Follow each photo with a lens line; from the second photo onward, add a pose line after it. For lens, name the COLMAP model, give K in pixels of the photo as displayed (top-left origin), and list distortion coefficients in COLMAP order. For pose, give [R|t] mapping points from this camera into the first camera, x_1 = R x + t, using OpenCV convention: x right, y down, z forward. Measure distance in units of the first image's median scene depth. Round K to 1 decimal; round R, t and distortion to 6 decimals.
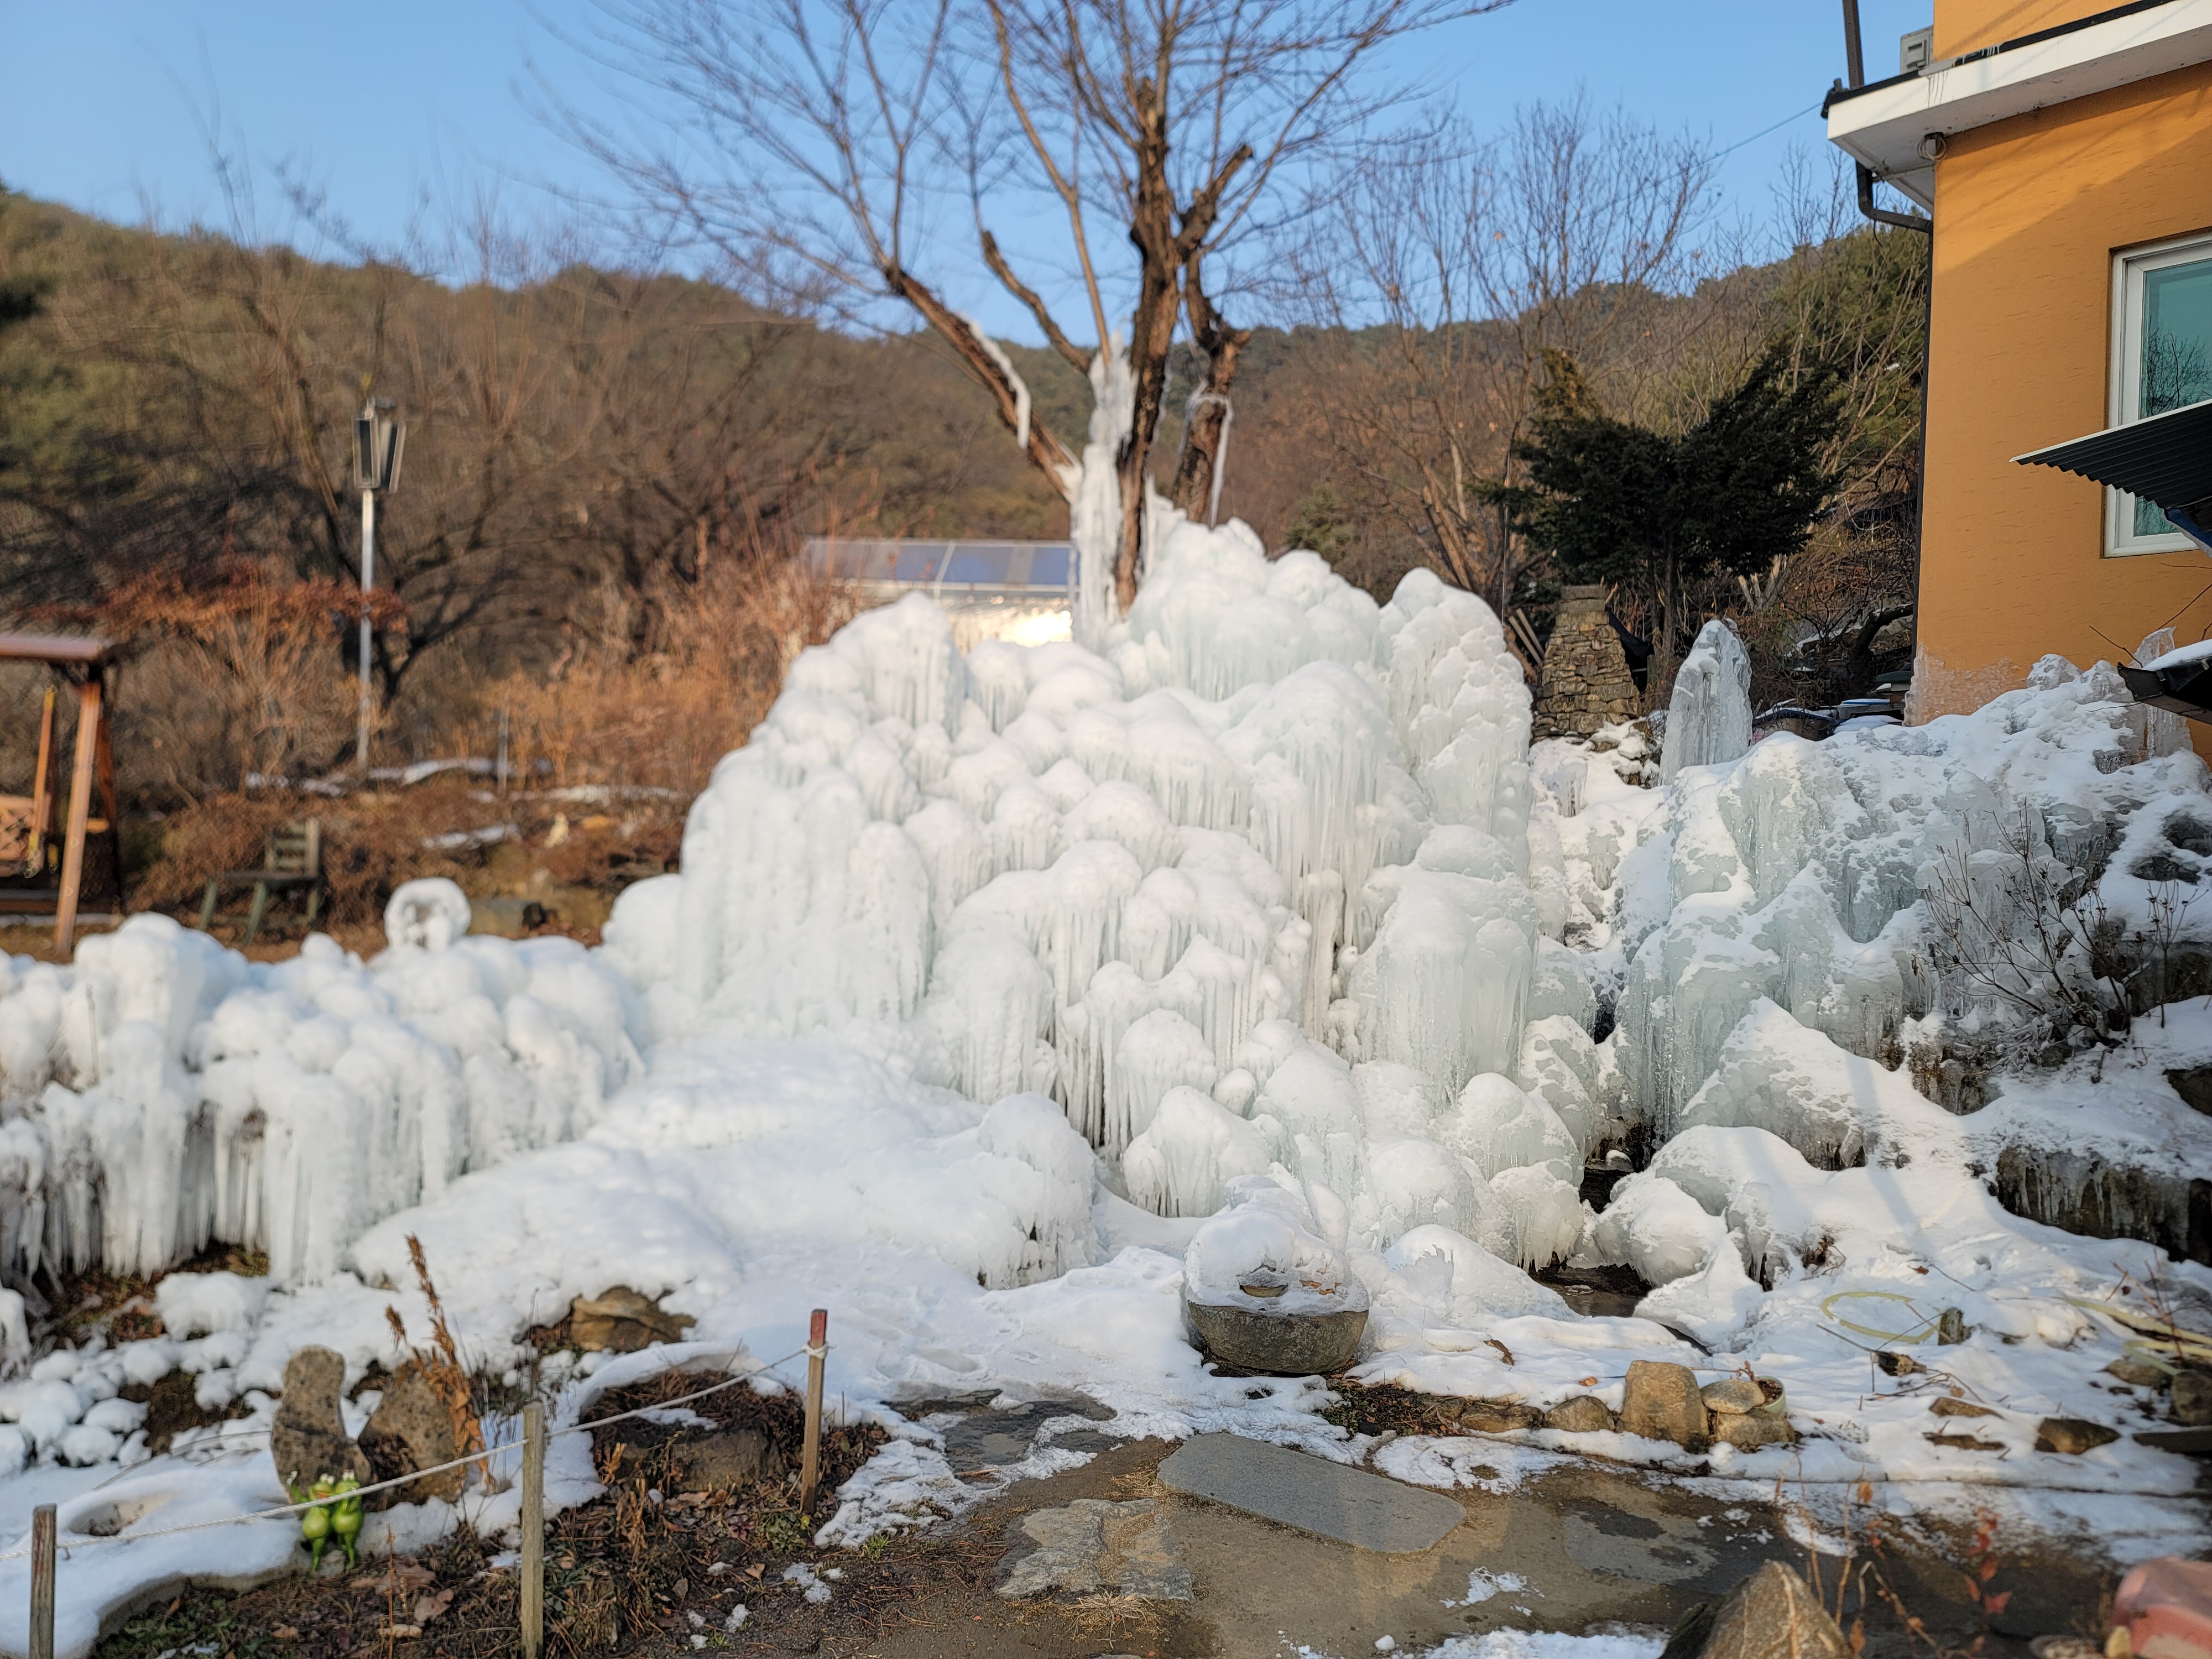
lens RADIAL K [[1595.9, 0, 1116.1], [0, 1595.9, 812.0], [0, 0, 1]] dist [0.042125, -0.009702]
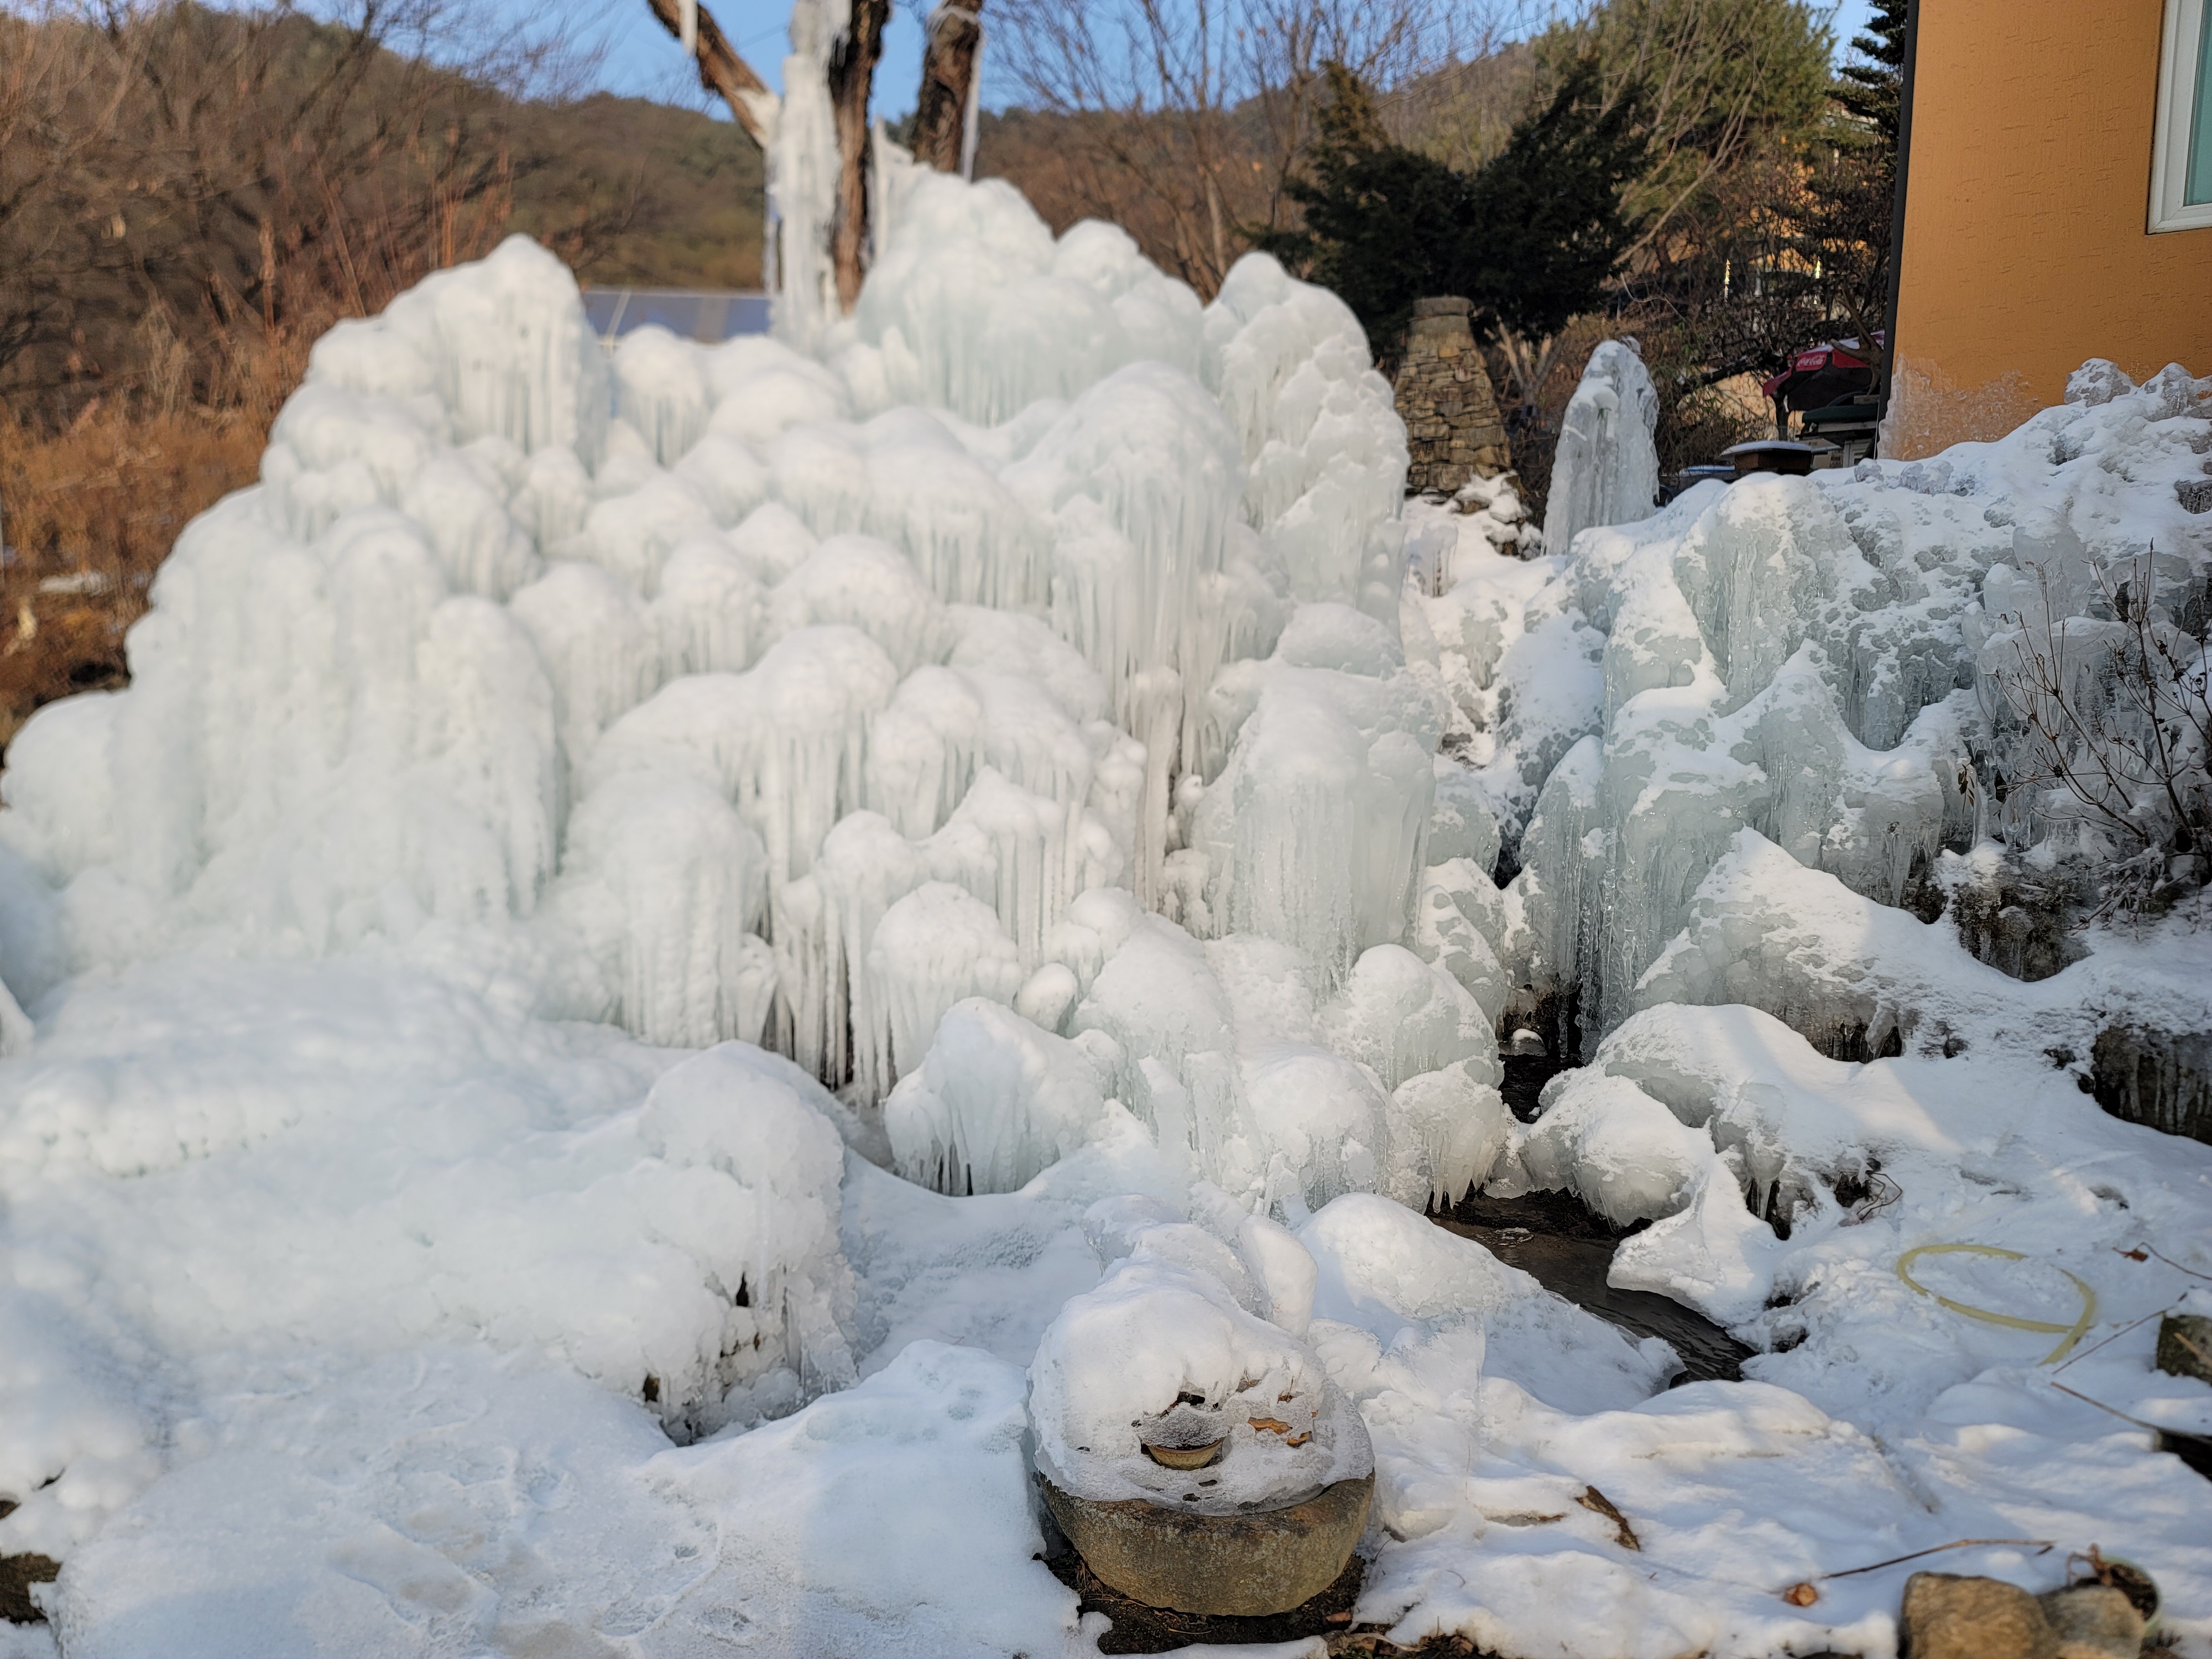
lens RADIAL K [[1595.9, 0, 1090.3], [0, 1595.9, 847.3], [0, 0, 1]] dist [0.042125, -0.009702]
pose [[0.987543, -0.034419, 0.153540, -0.008334], [0.013136, 0.990410, 0.137531, 0.019078], [-0.156802, -0.133801, 0.978525, 0.331600]]
